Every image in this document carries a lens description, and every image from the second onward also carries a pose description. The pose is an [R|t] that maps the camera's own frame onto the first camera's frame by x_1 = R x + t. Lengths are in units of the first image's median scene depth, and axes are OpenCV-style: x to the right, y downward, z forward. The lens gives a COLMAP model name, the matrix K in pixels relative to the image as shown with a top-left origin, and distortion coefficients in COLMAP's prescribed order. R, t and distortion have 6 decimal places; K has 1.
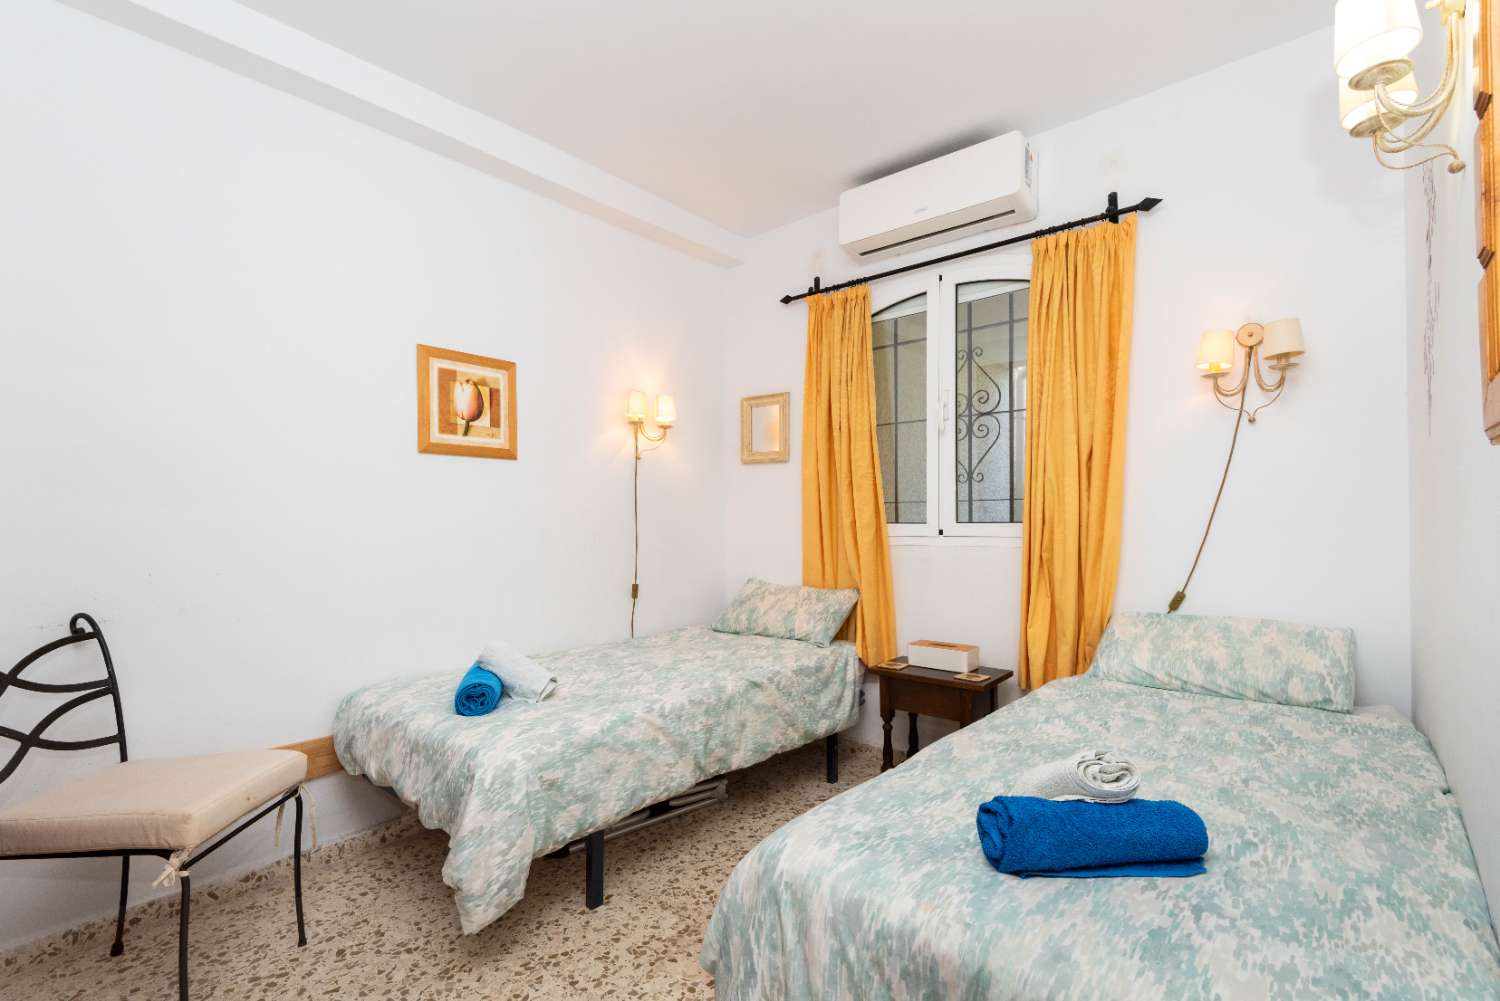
lens RADIAL K [[673.6, 0, 754.7], [0, 673.6, 500.9], [0, 0, 1]] dist [0.035418, -0.014798]
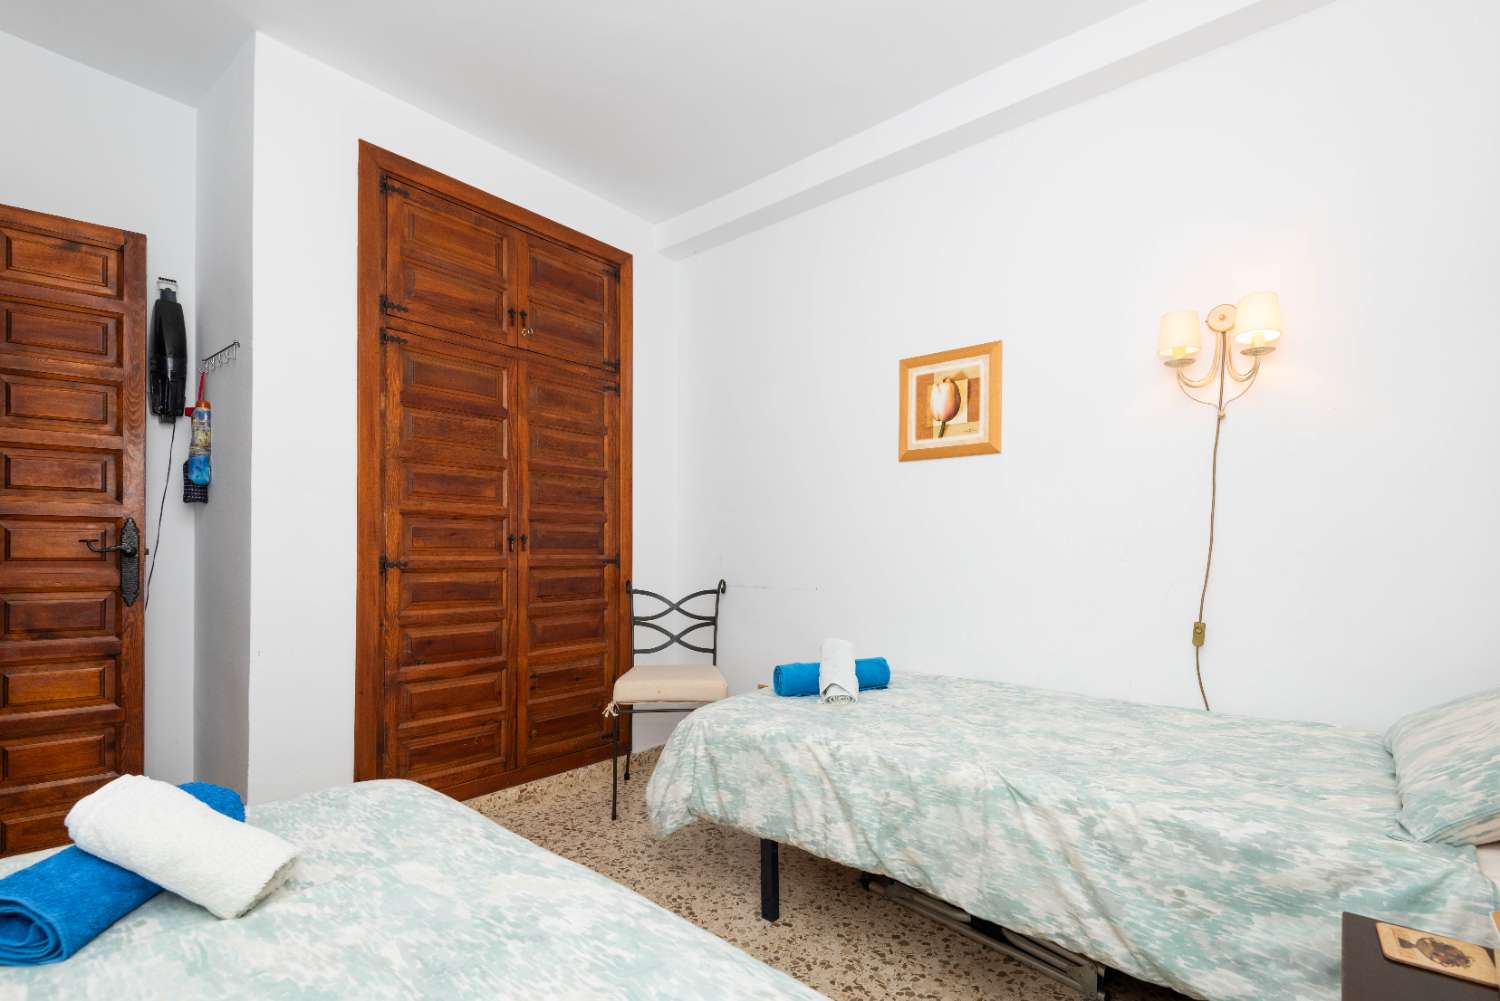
lens RADIAL K [[679.1, 0, 751.8], [0, 679.1, 533.9], [0, 0, 1]] dist [-0.000891, -0.000011]
pose [[0.006018, -0.018917, -0.999803, 0.548655], [0.024835, 0.999515, -0.018762, 0.054190], [0.999673, -0.024718, 0.006485, 0.736208]]
